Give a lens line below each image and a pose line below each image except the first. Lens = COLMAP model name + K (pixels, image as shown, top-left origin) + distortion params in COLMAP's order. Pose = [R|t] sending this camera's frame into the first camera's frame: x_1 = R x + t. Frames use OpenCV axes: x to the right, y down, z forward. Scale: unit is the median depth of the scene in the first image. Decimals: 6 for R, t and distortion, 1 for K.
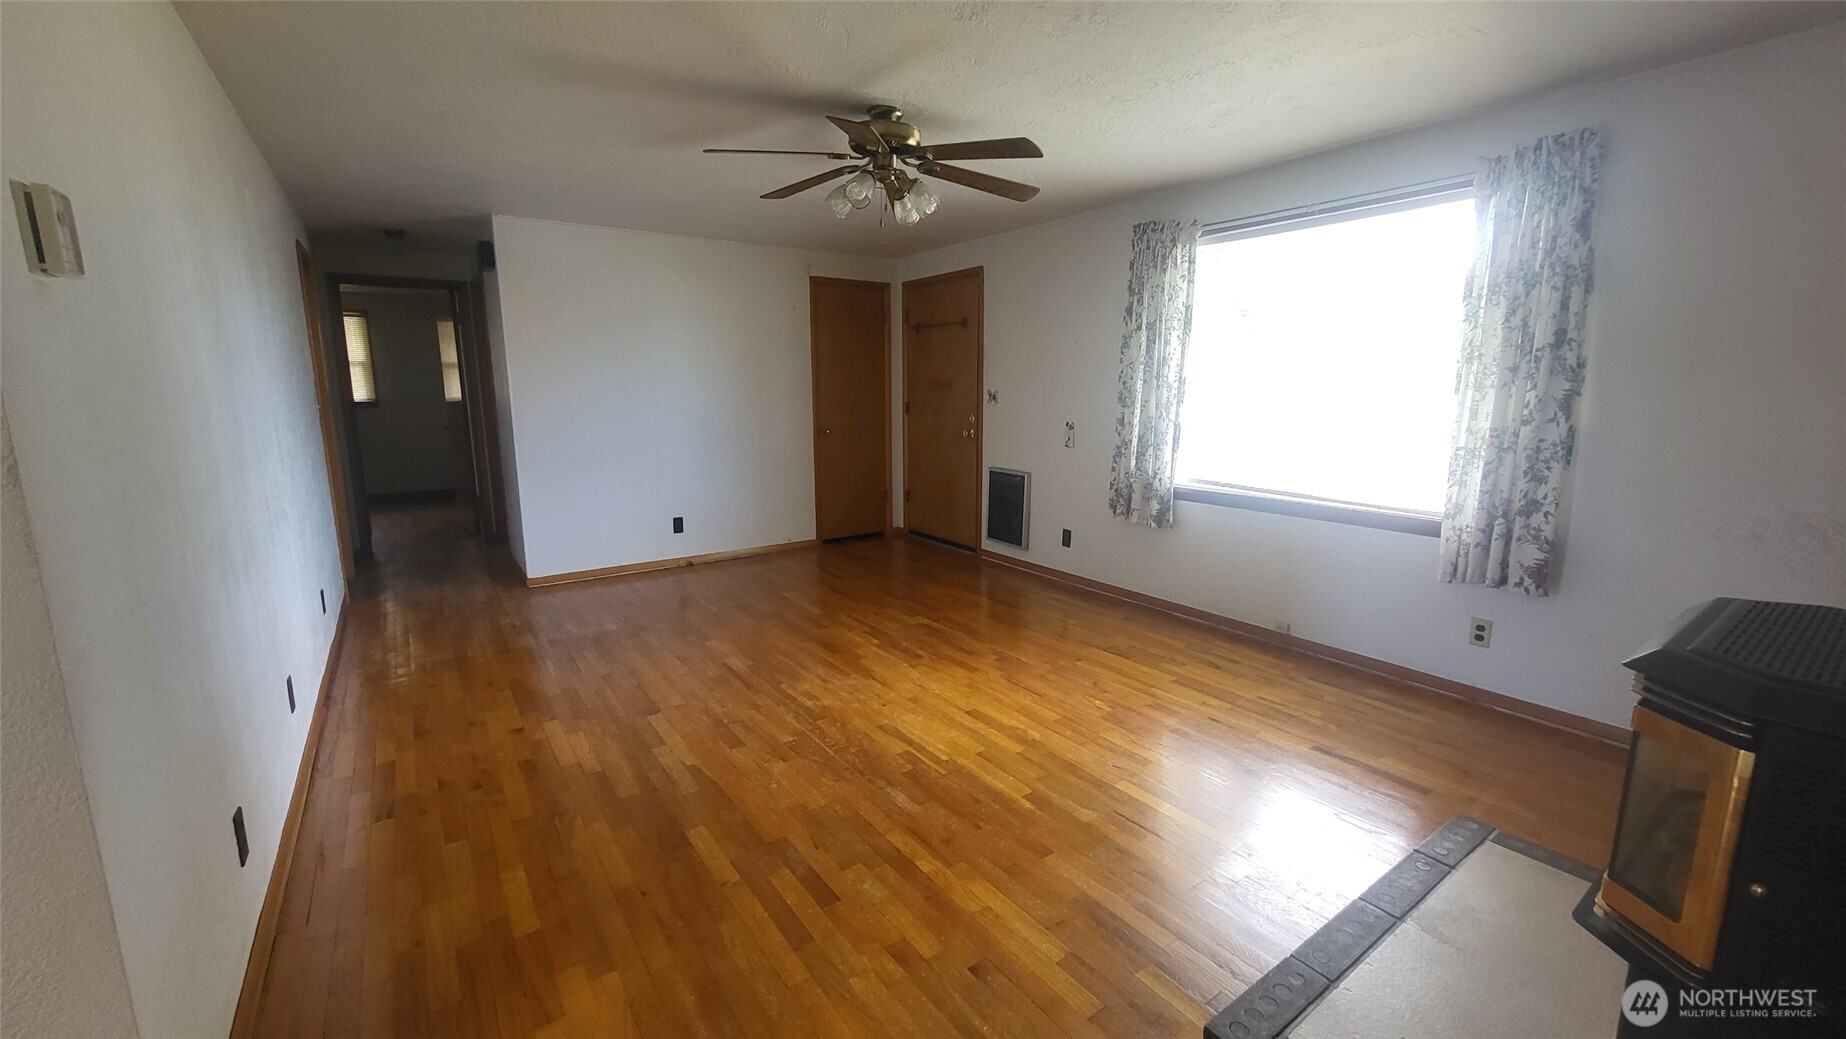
lens RADIAL K [[729.0, 0, 930.2], [0, 729.0, 522.4], [0, 0, 1]] dist [-0.002163, 0.000090]
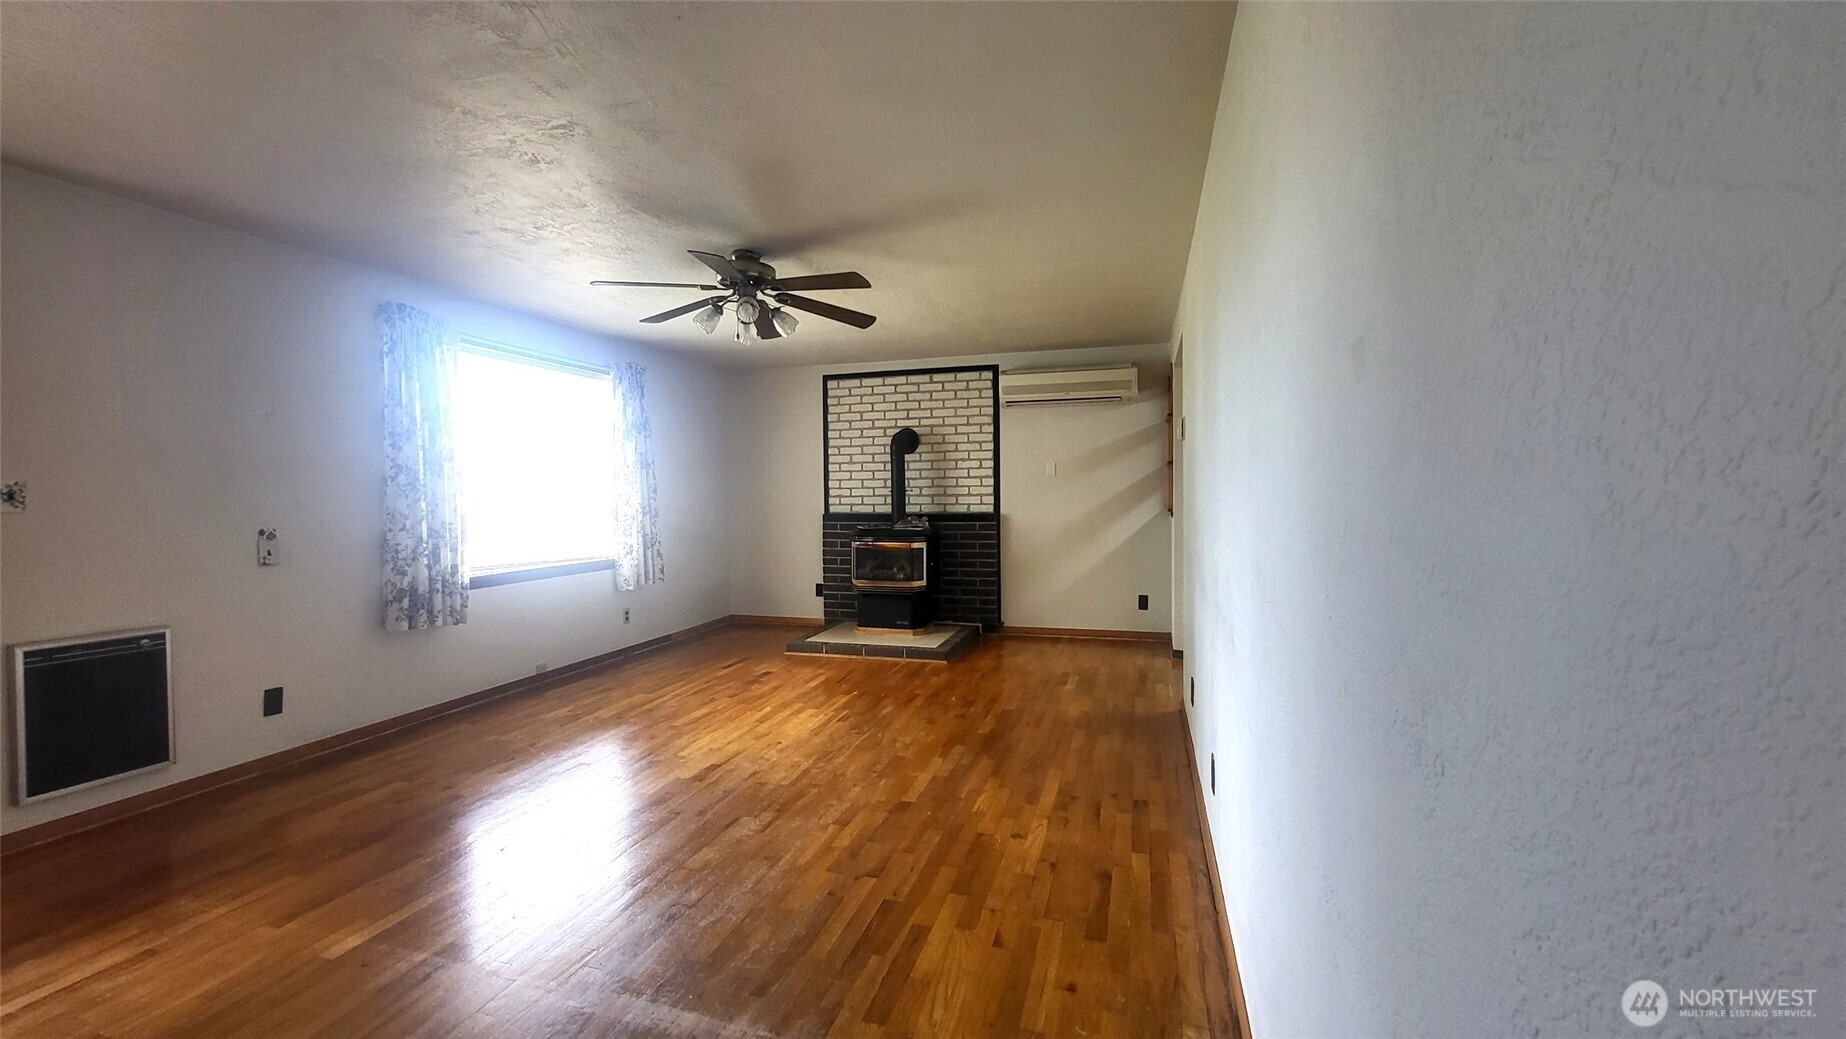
lens RADIAL K [[729.0, 0, 925.6], [0, 729.0, 513.2], [0, 0, 1]] dist [-0.002163, 0.000090]
pose [[-0.614002, -0.016513, 0.789132, -1.185017], [0.153909, 0.978085, 0.140218, -0.250499], [-0.774154, 0.207549, -0.598005, 1.520385]]
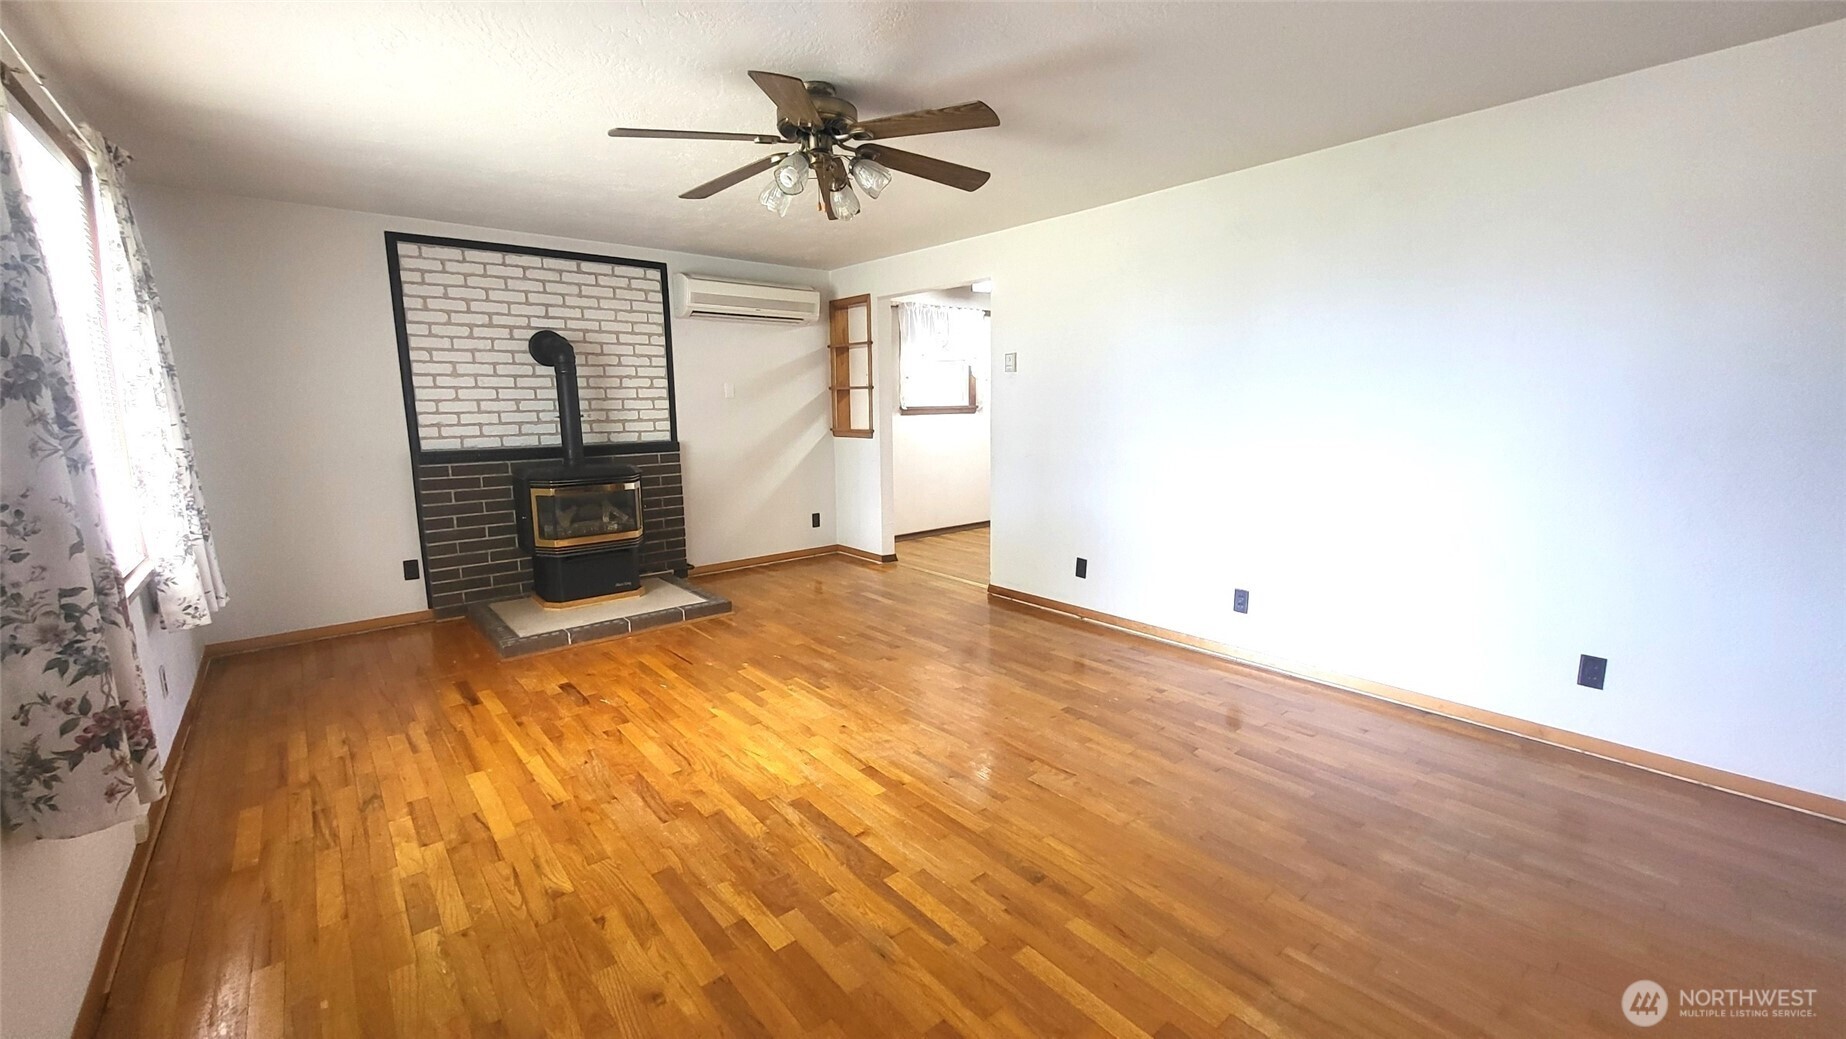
lens RADIAL K [[729.0, 0, 923.3], [0, 729.0, 511.7], [0, 0, 1]] dist [-0.002163, 0.000090]
pose [[-0.996402, 0.023297, -0.081484, -0.101302], [-0.004451, 0.945764, 0.324825, -0.350874], [0.084632, 0.324019, -0.942258, 1.926745]]
